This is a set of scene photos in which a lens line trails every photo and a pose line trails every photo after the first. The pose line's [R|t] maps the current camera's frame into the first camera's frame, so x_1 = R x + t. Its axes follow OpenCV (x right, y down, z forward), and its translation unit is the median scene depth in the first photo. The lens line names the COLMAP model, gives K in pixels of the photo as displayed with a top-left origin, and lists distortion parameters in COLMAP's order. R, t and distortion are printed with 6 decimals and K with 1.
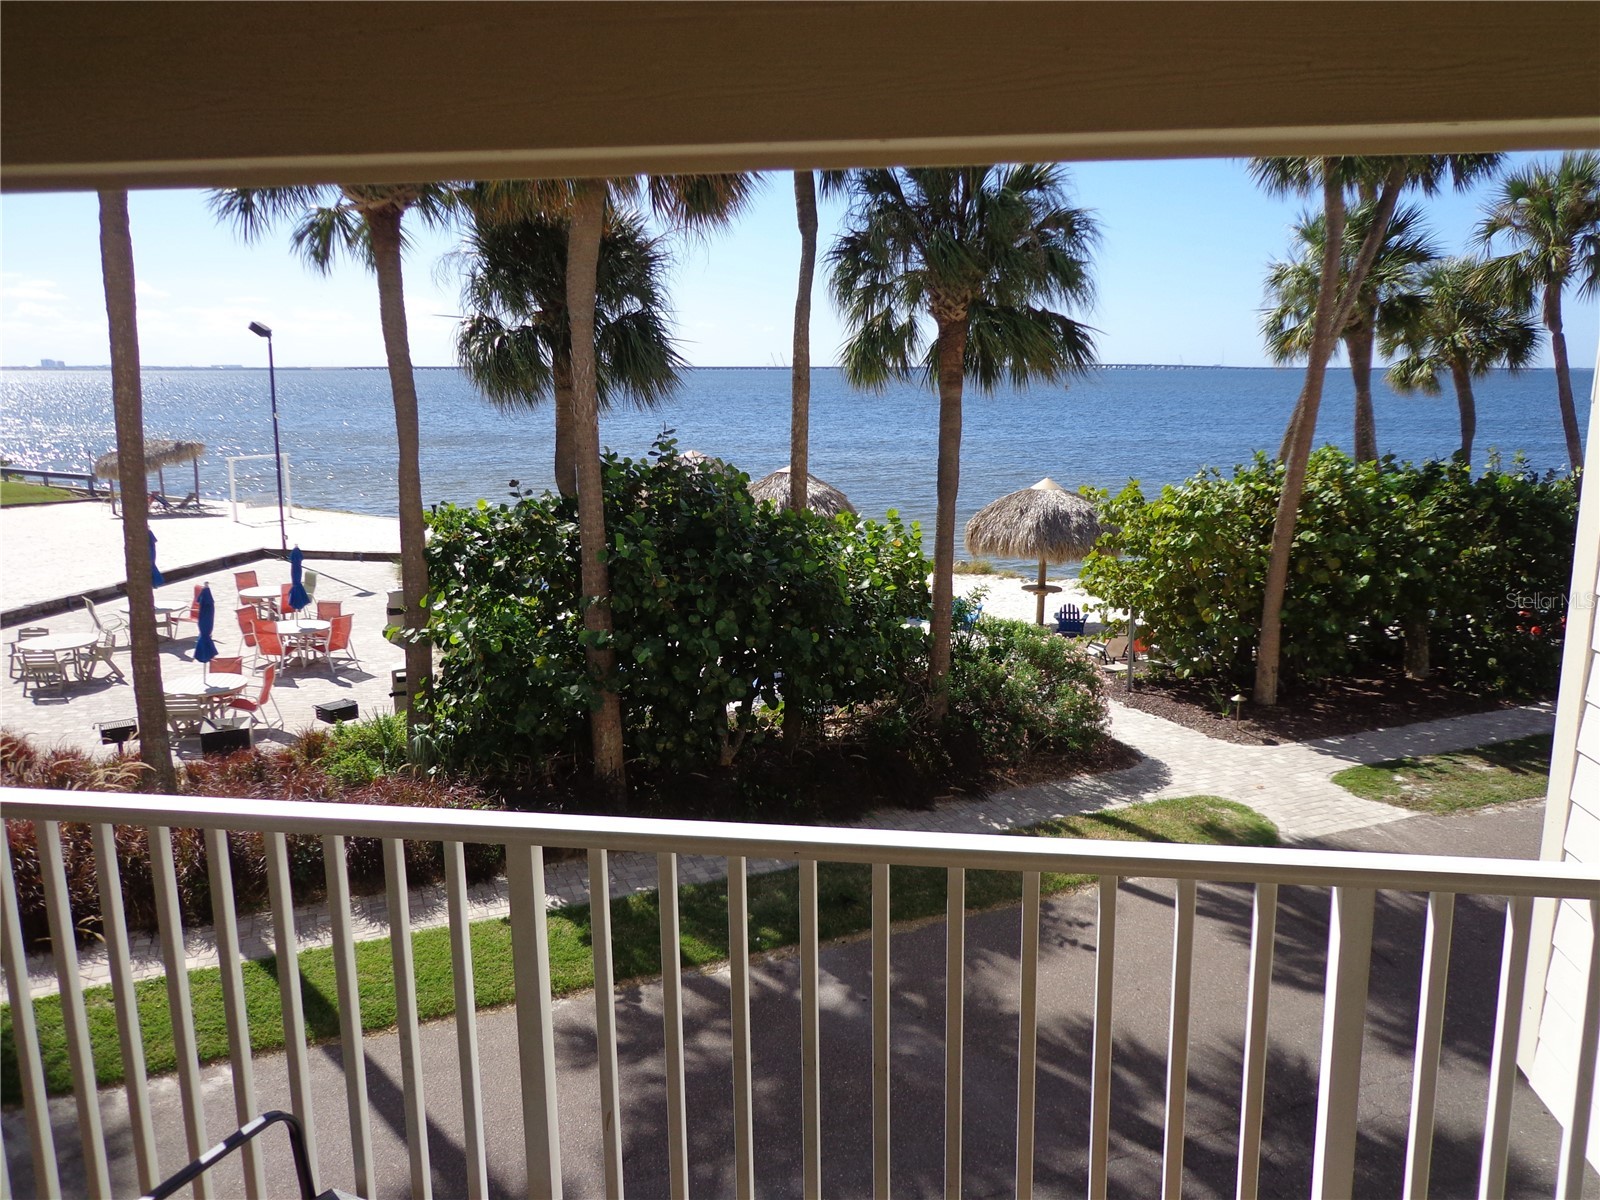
lens RADIAL K [[1176.8, 0, 800.8], [0, 1176.8, 600.5], [0, 0, 1]] dist [-0.010924, 0.017648]
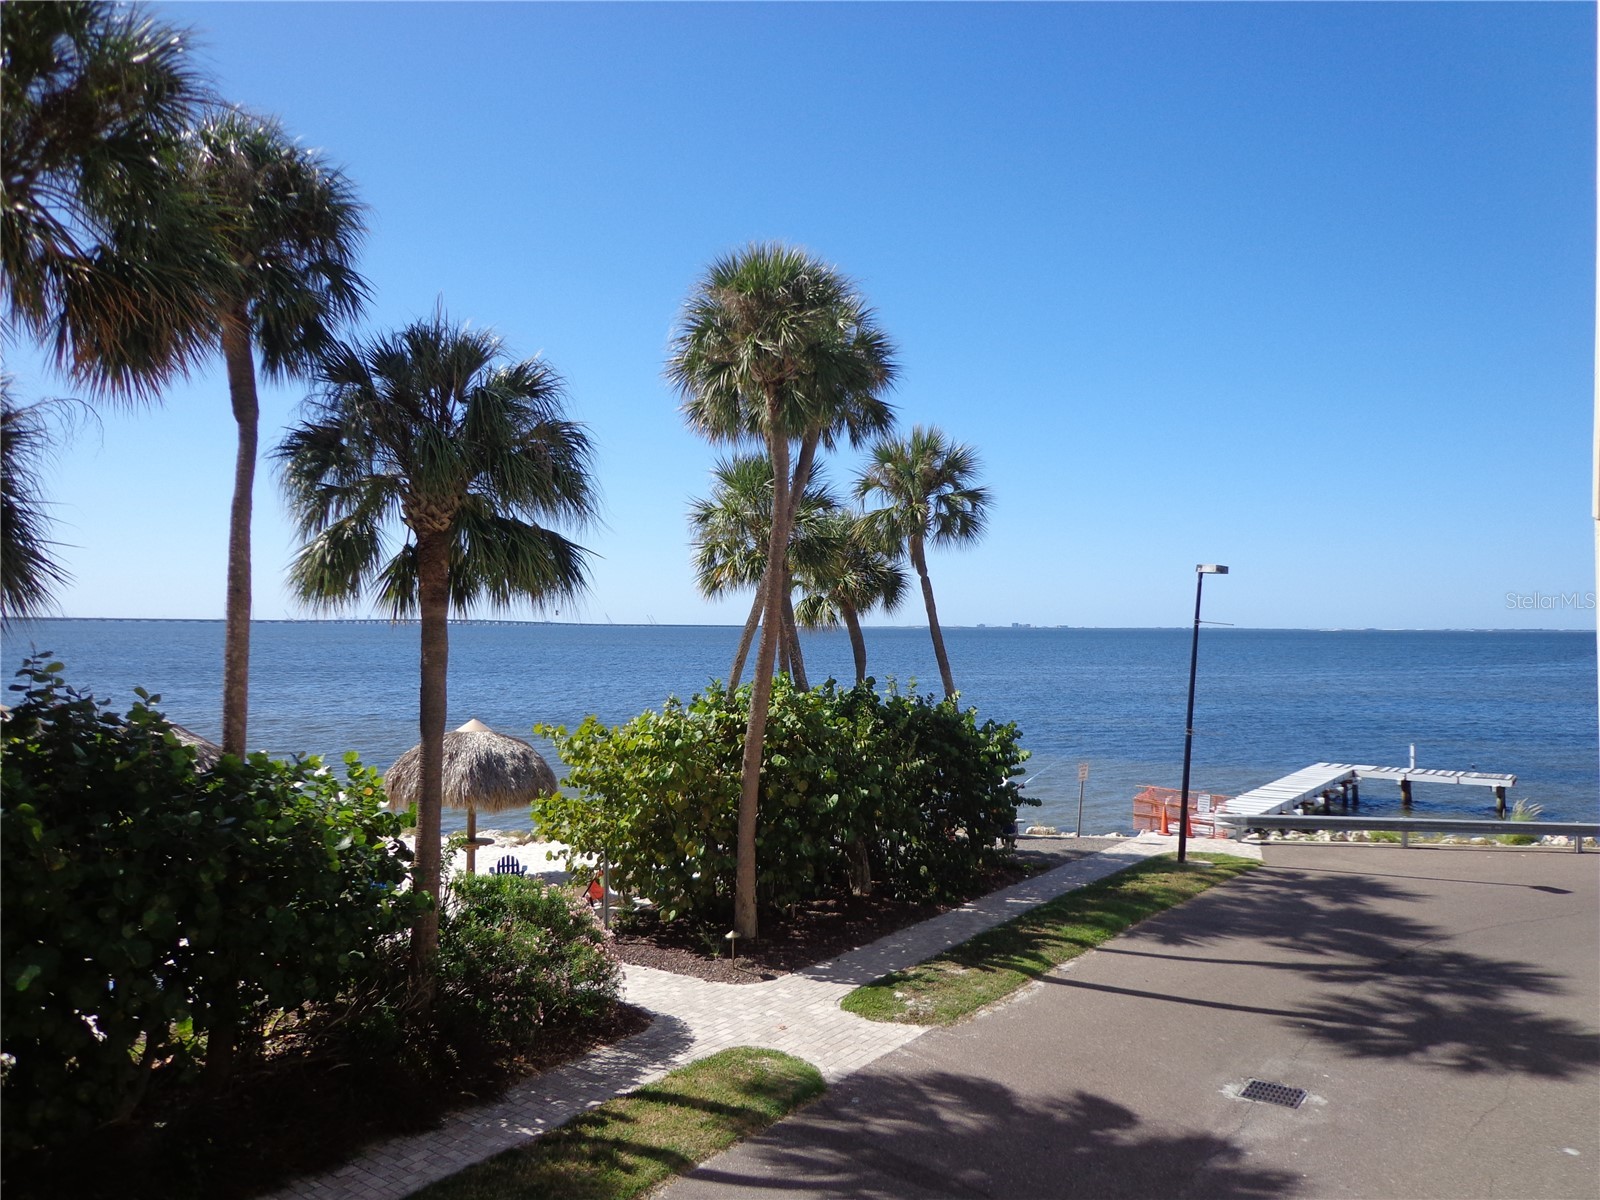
lens RADIAL K [[1176.8, 0, 807.0], [0, 1176.8, 599.3], [0, 0, 1]] dist [-0.010924, 0.017648]
pose [[0.846890, 0.021292, 0.531342, -0.093017], [0.093396, 0.977711, -0.188040, 0.002576], [-0.523503, 0.208874, 0.826024, 0.132513]]
